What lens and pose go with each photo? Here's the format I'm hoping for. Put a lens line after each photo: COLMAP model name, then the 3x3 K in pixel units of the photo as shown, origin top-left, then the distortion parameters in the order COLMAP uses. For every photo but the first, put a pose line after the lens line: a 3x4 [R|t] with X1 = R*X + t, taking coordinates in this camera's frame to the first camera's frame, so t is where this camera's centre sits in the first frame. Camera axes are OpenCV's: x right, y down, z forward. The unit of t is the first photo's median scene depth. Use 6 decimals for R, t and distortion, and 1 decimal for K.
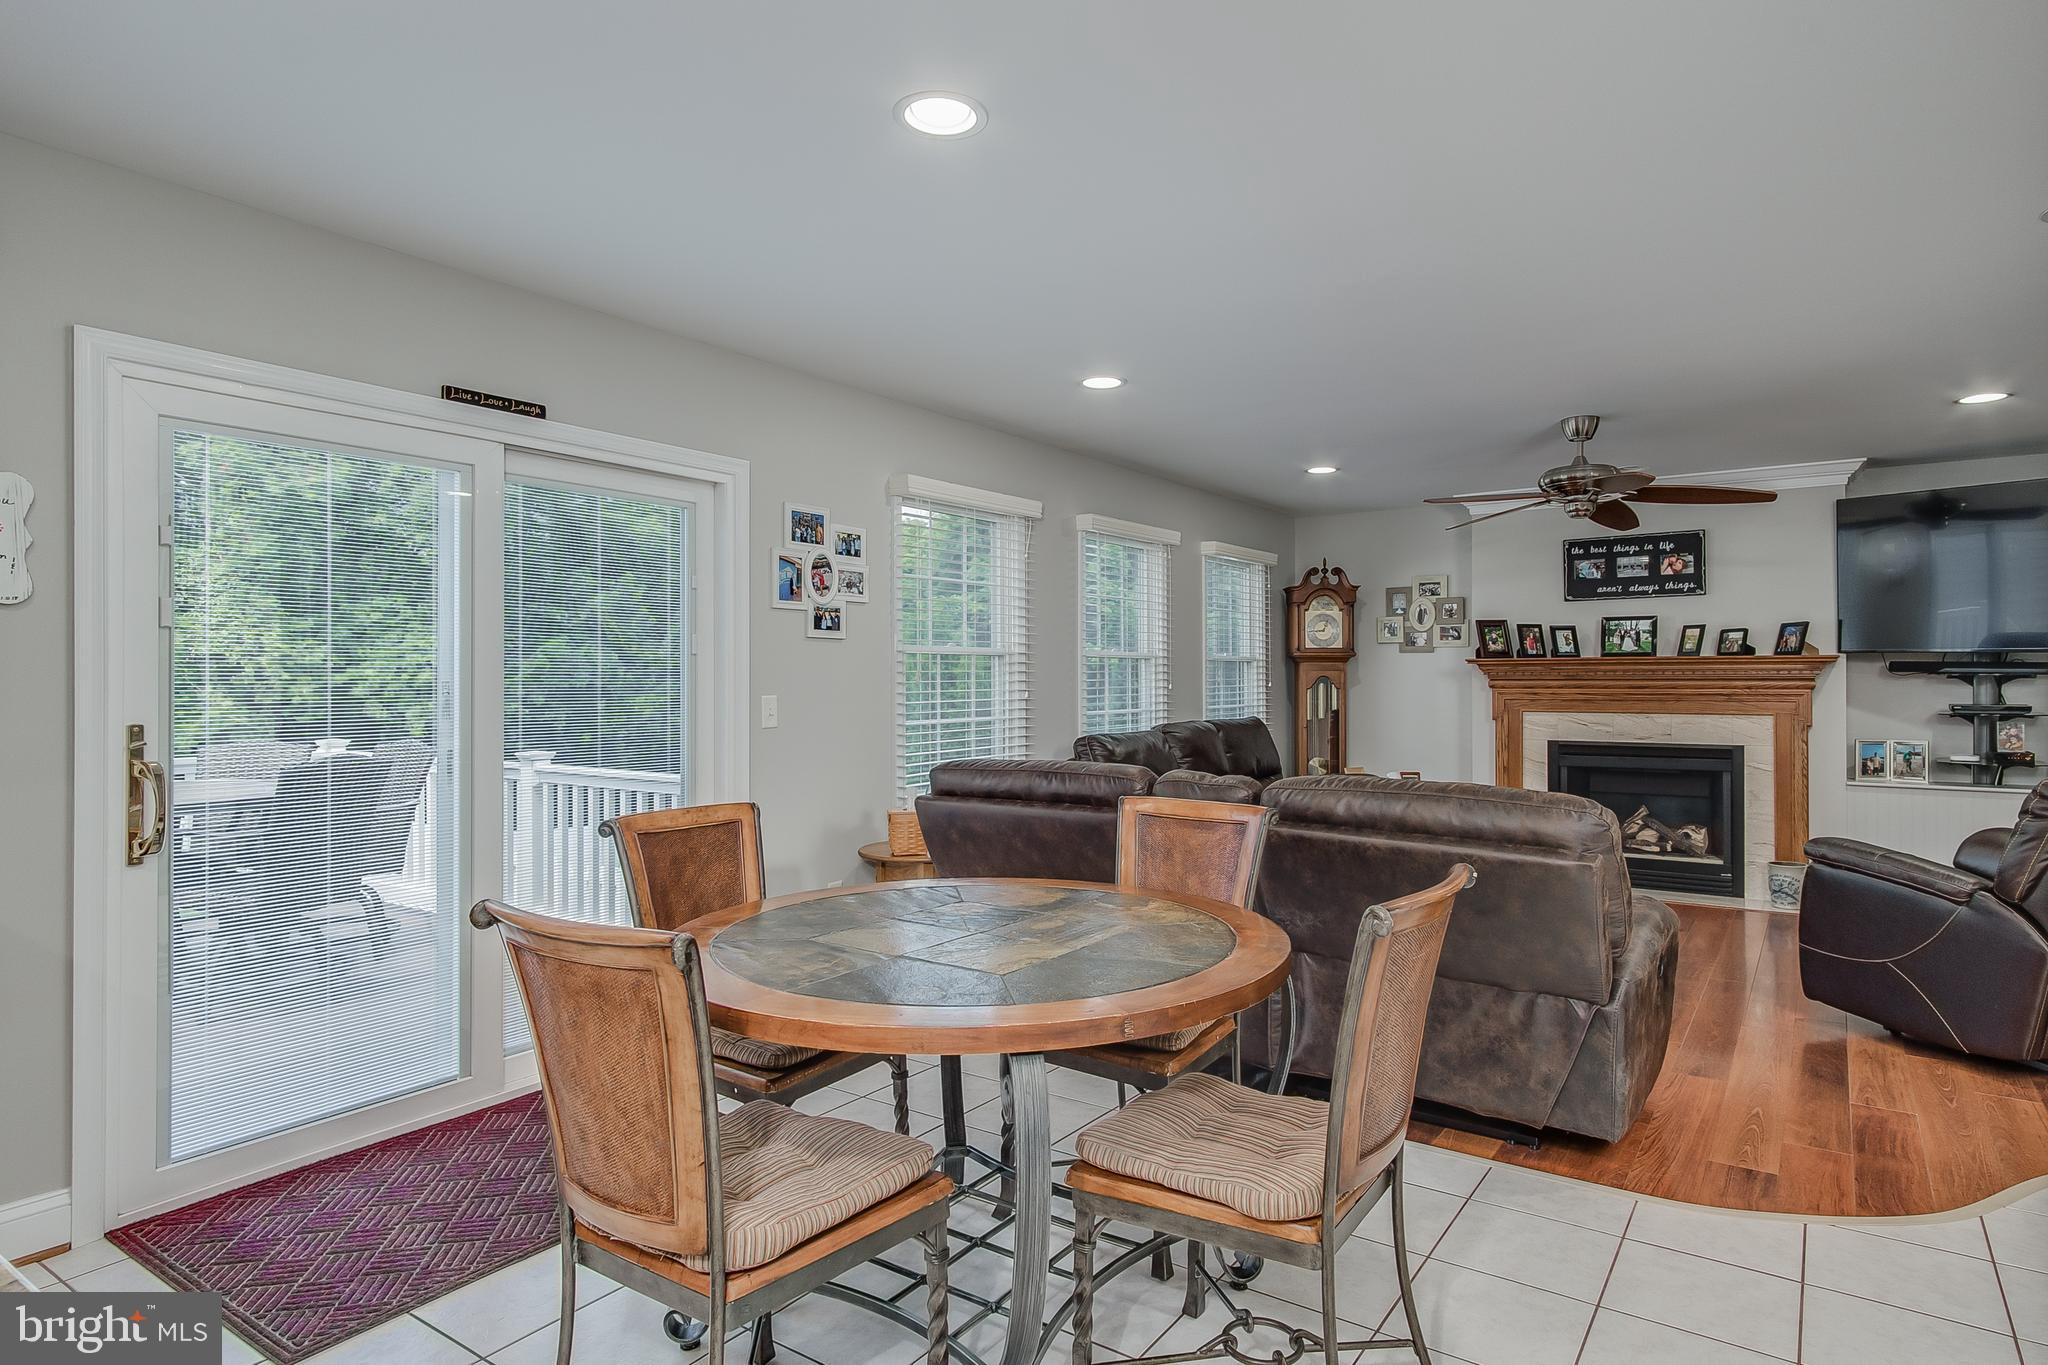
lens RADIAL K [[1158.1, 0, 1041.7], [0, 1158.1, 669.7], [0, 0, 1]] dist [0.001621, 0.001810]
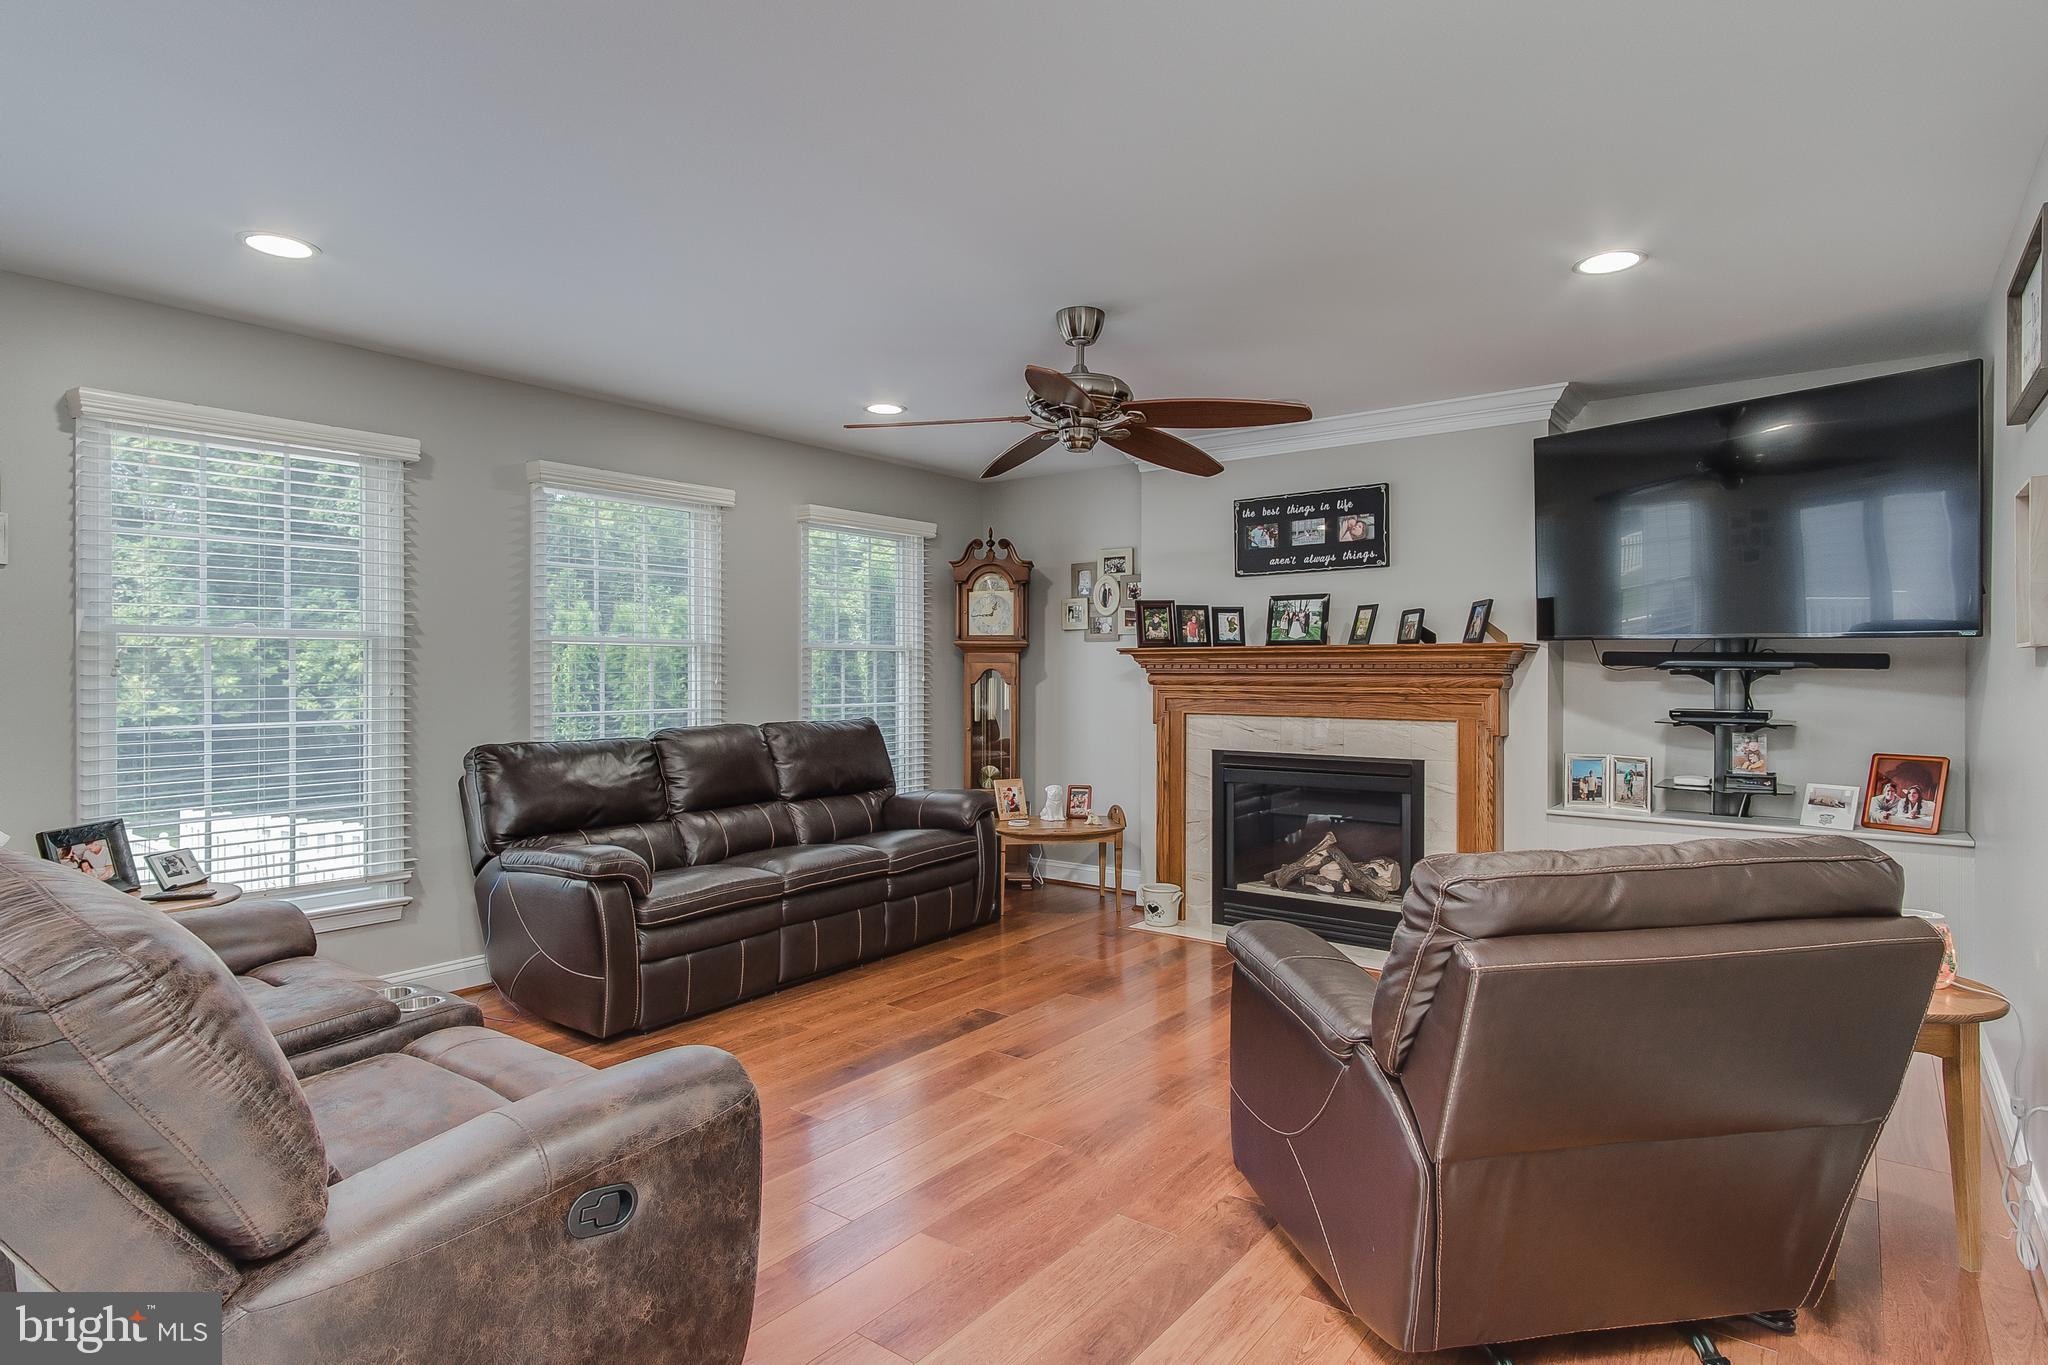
lens RADIAL K [[1105.9, 0, 1022.0], [0, 1105.9, 664.5], [0, 0, 1]] dist [0.005139, 0.000551]
pose [[0.998758, 0.003063, -0.049722, 0.355737], [-0.003036, 0.999995, 0.000626, 0.001816], [0.049724, -0.000474, 0.998763, 0.235853]]
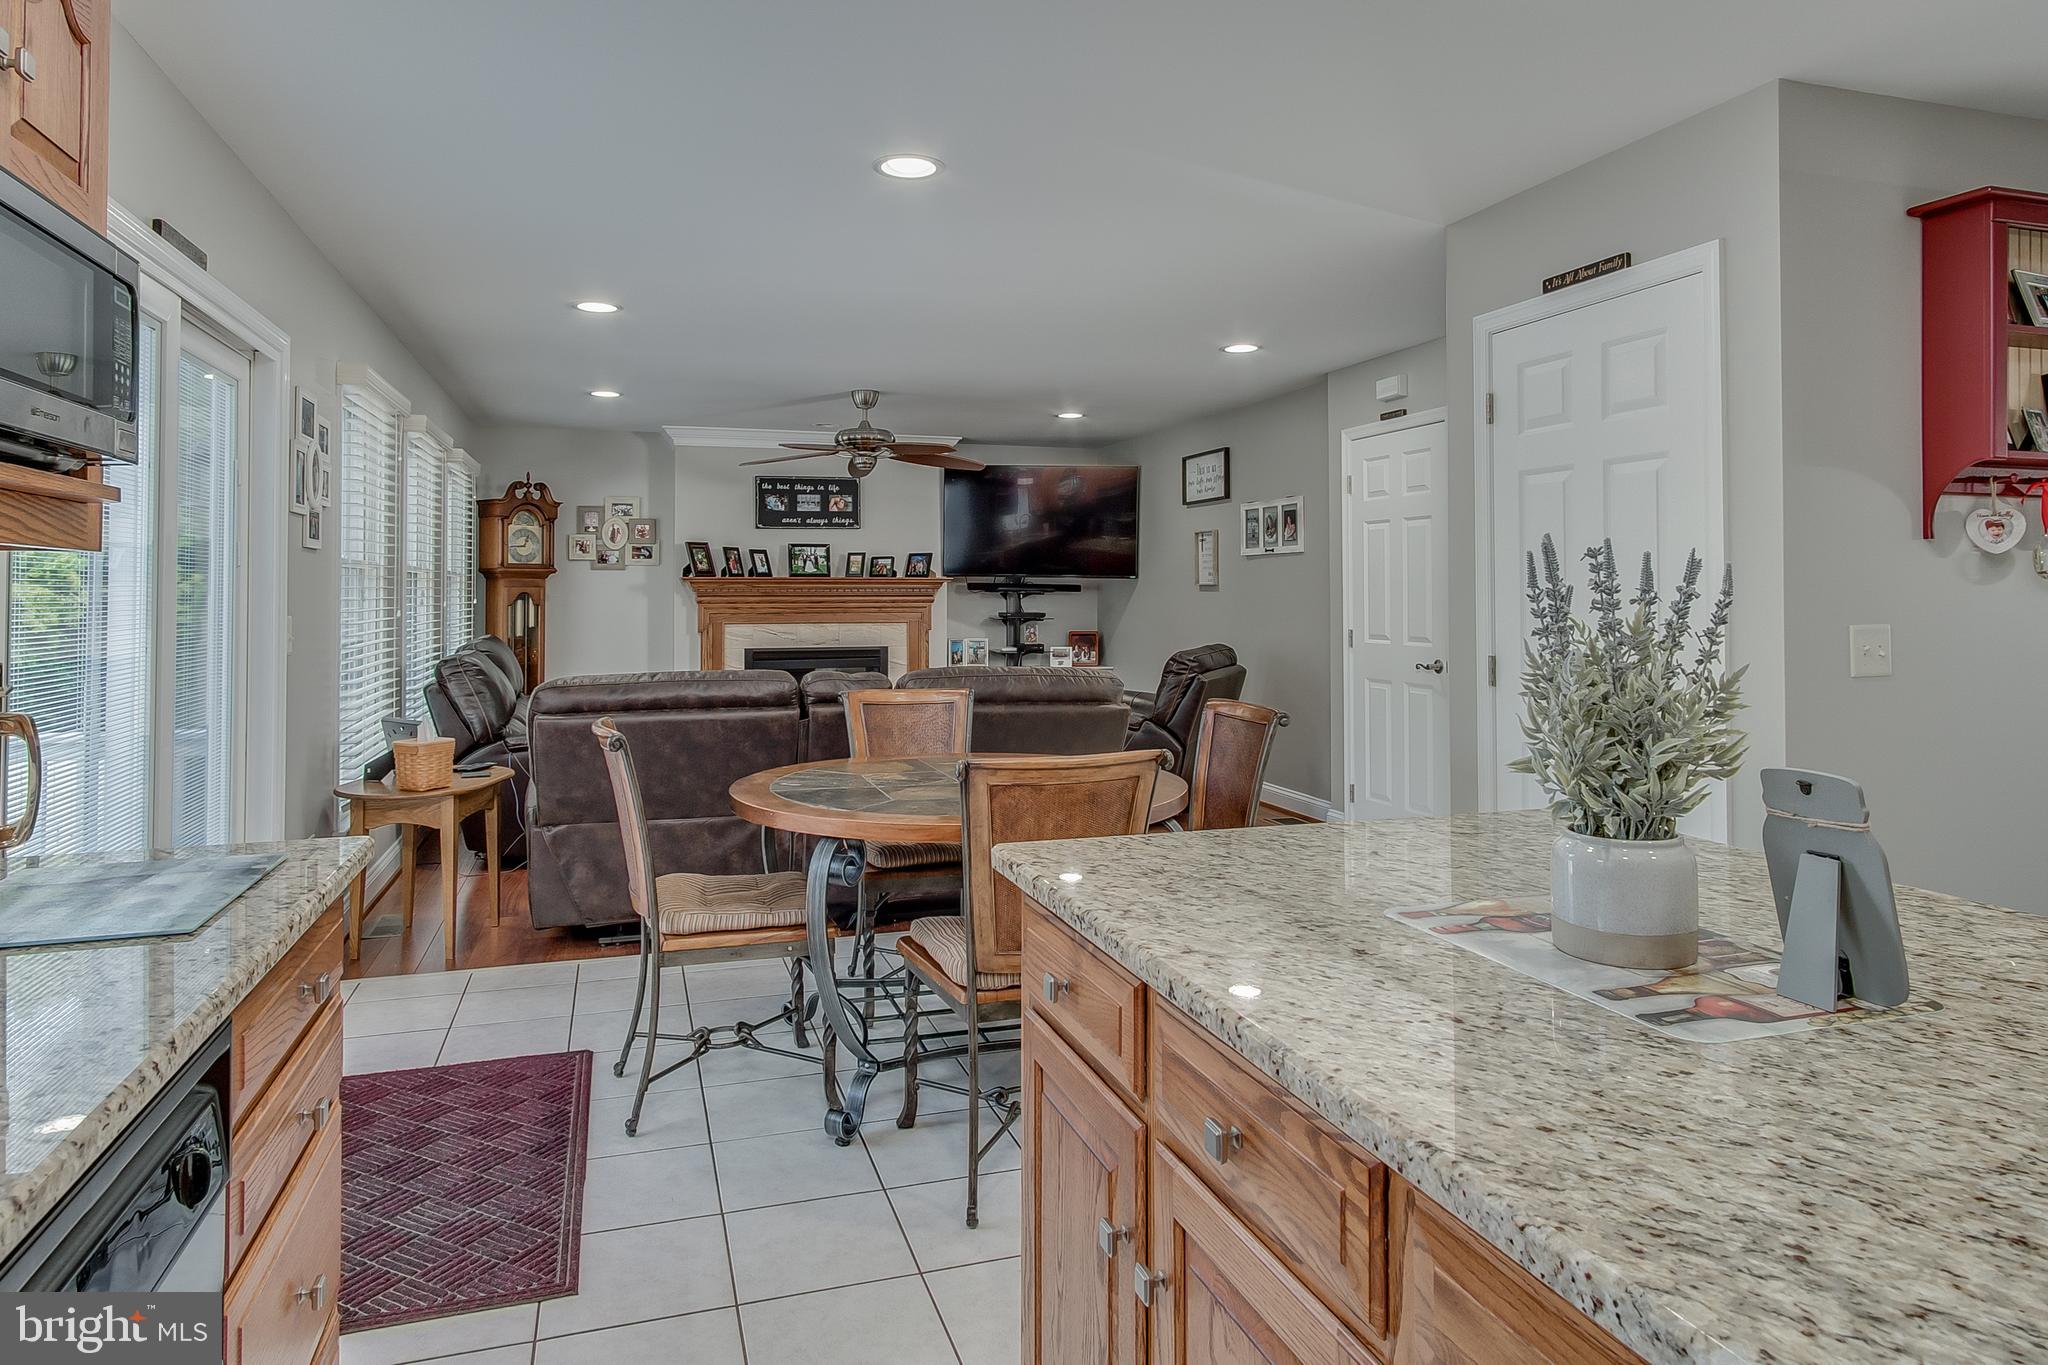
lens RADIAL K [[1229.0, 0, 1033.4], [0, 1229.0, 572.5], [0, 0, 1]] dist [0.001202, 0.000251]
pose [[0.600552, 0.012378, 0.799490, -0.384256], [-0.006863, 0.999923, -0.010326, -0.004142], [-0.799556, 0.000714, 0.600591, 0.035321]]
